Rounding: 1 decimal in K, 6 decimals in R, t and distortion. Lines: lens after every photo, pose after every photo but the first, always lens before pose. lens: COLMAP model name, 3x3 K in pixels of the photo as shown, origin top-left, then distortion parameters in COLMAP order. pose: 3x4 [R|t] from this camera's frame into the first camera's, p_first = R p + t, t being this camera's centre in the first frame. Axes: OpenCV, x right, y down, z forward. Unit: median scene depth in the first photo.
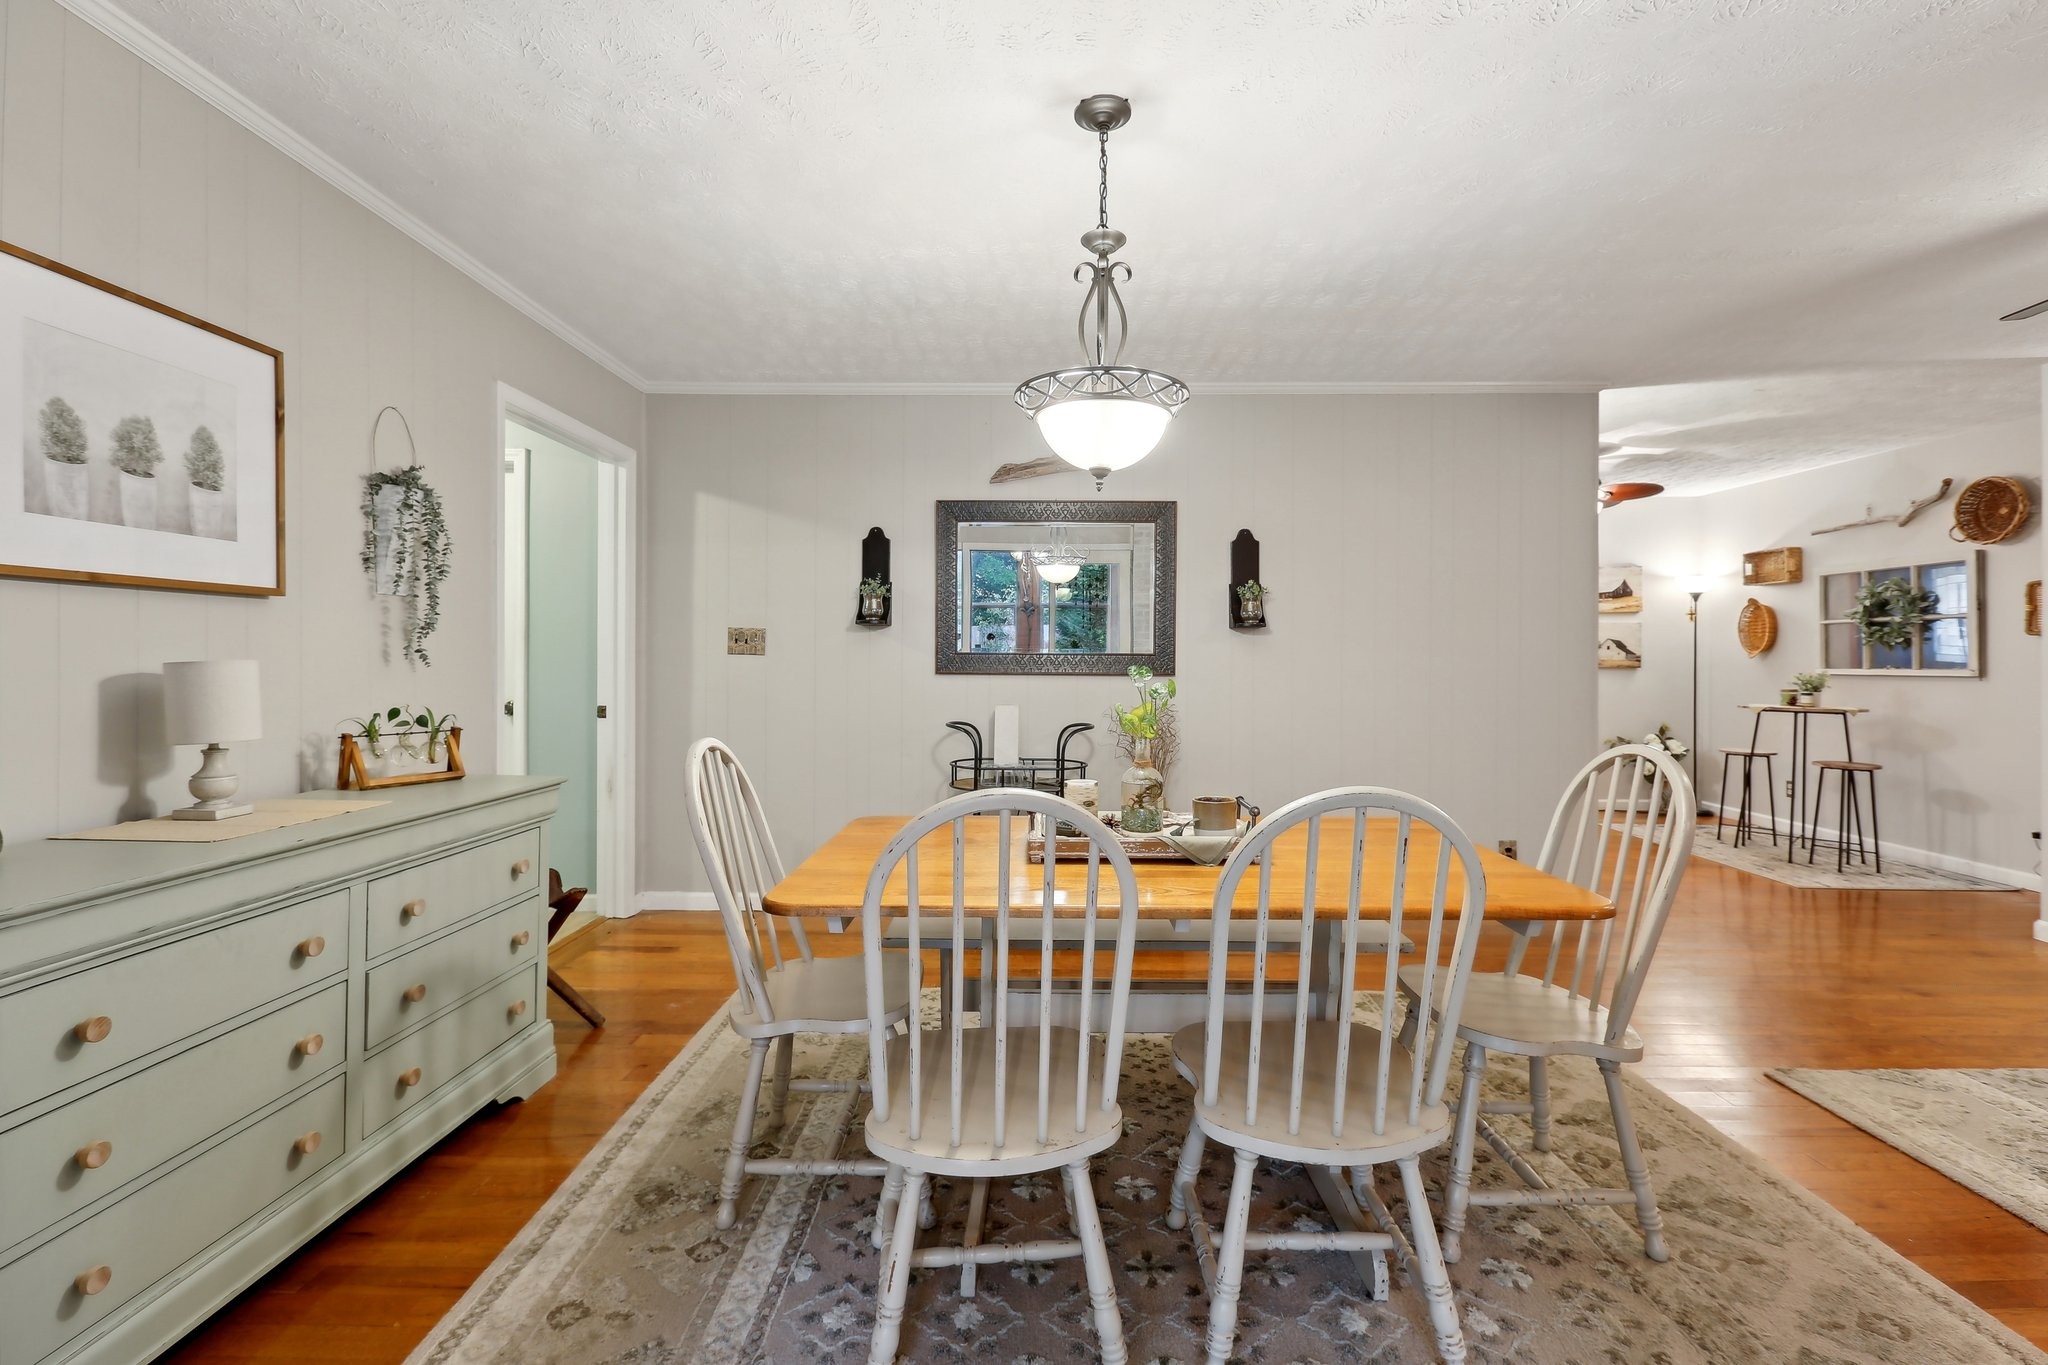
lens RADIAL K [[908.1, 0, 1025.8], [0, 908.1, 663.8], [0, 0, 1]] dist [0.003832, 0.000187]
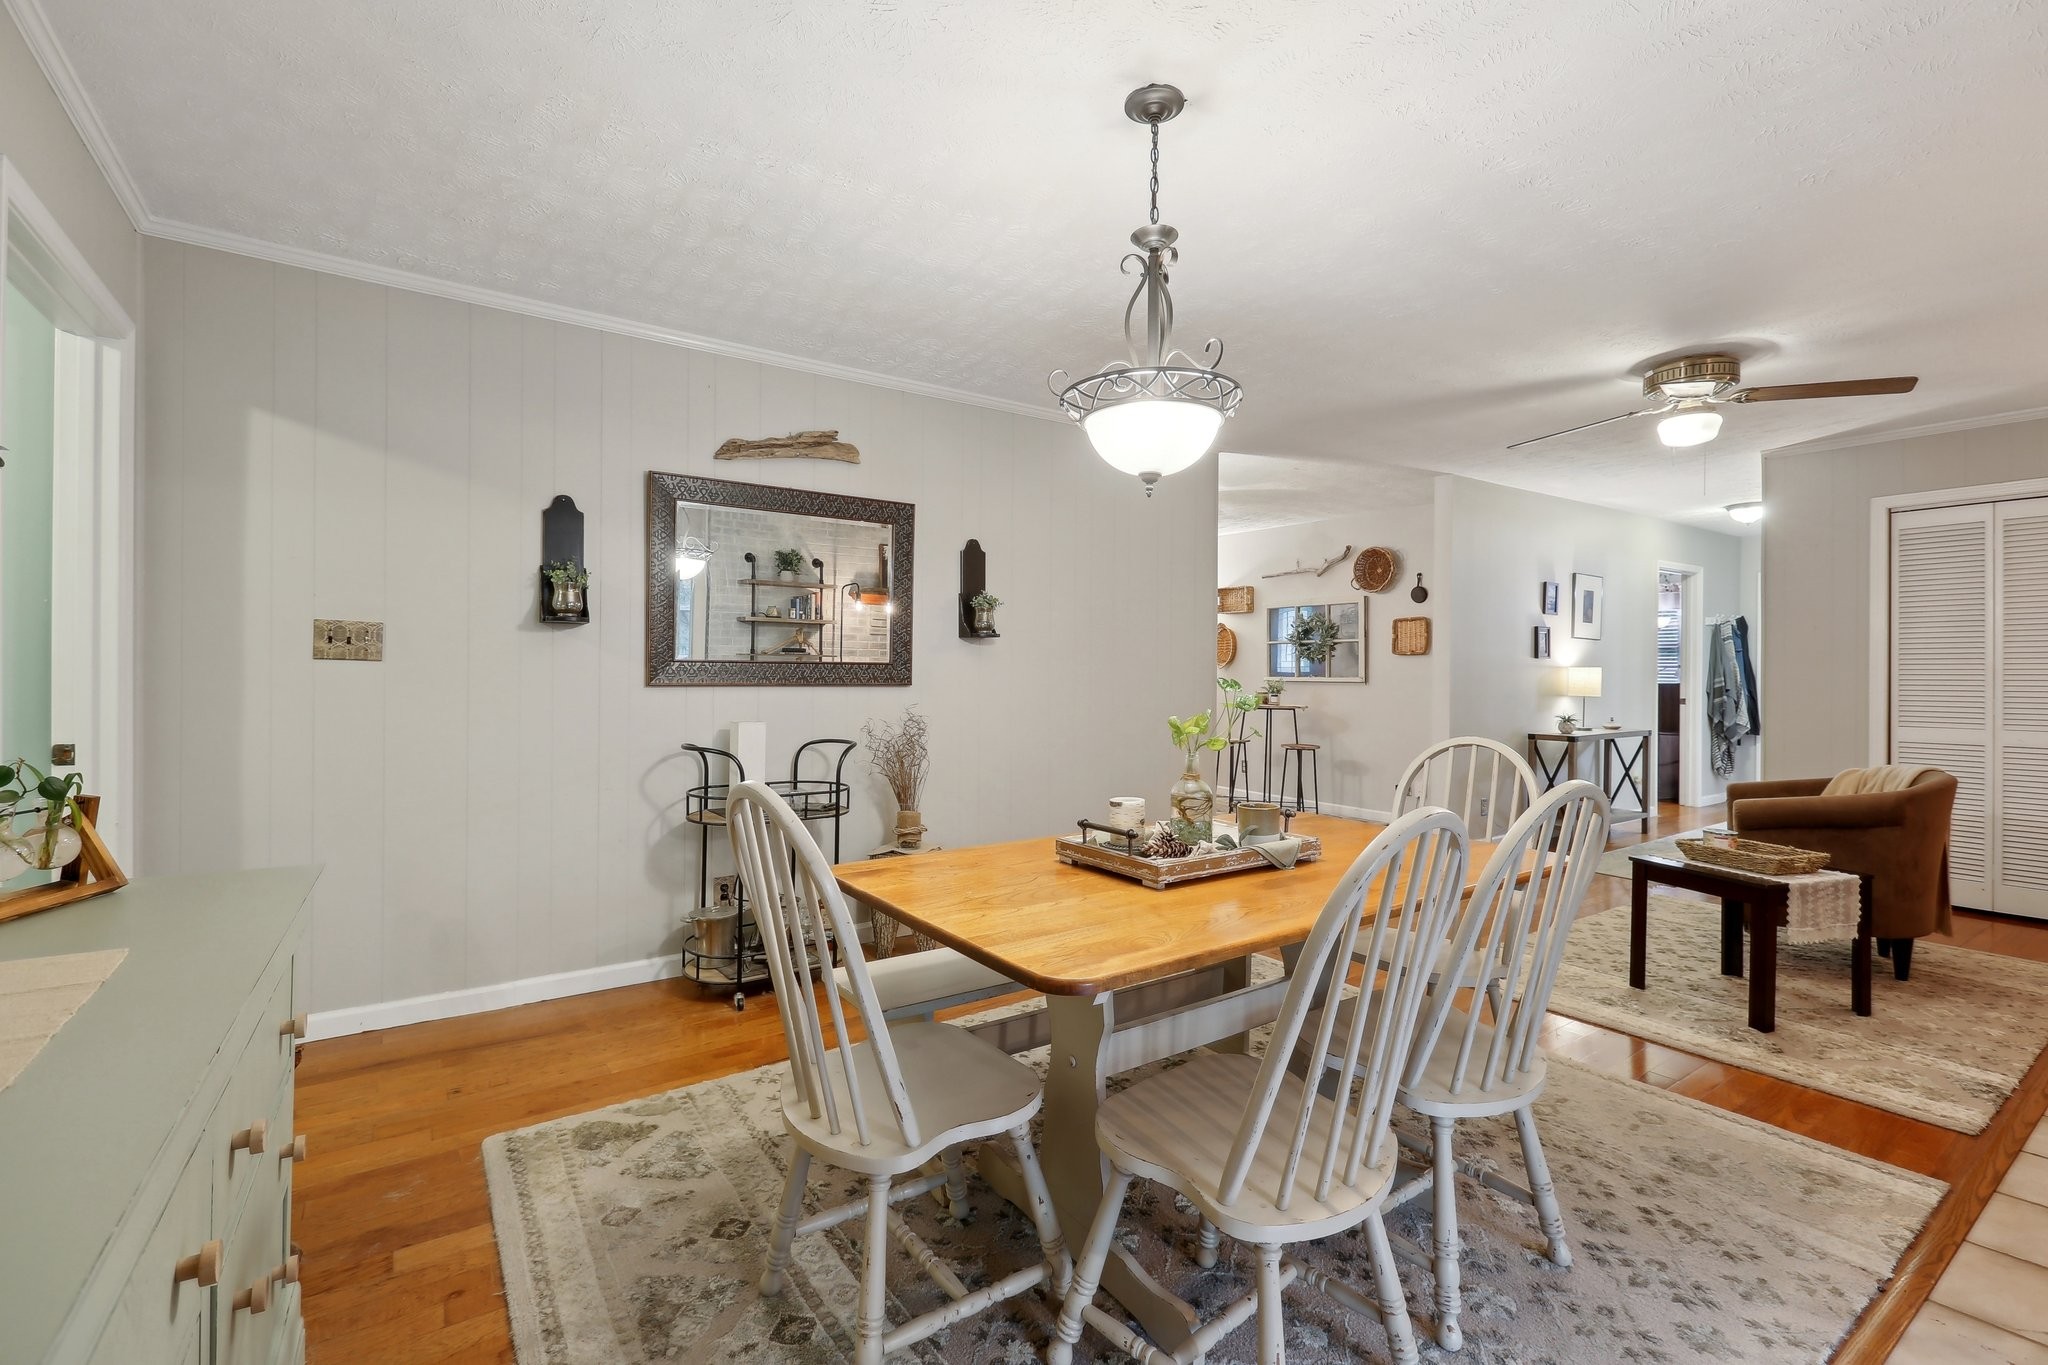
lens RADIAL K [[908.1, 0, 1023.9], [0, 908.1, 681.4], [0, 0, 1]] dist [0.003832, 0.000187]
pose [[0.812634, -0.004992, 0.582753, -0.279725], [-0.000856, 0.999952, 0.009760, -0.001173], [-0.582774, -0.008430, 0.812591, 0.142000]]
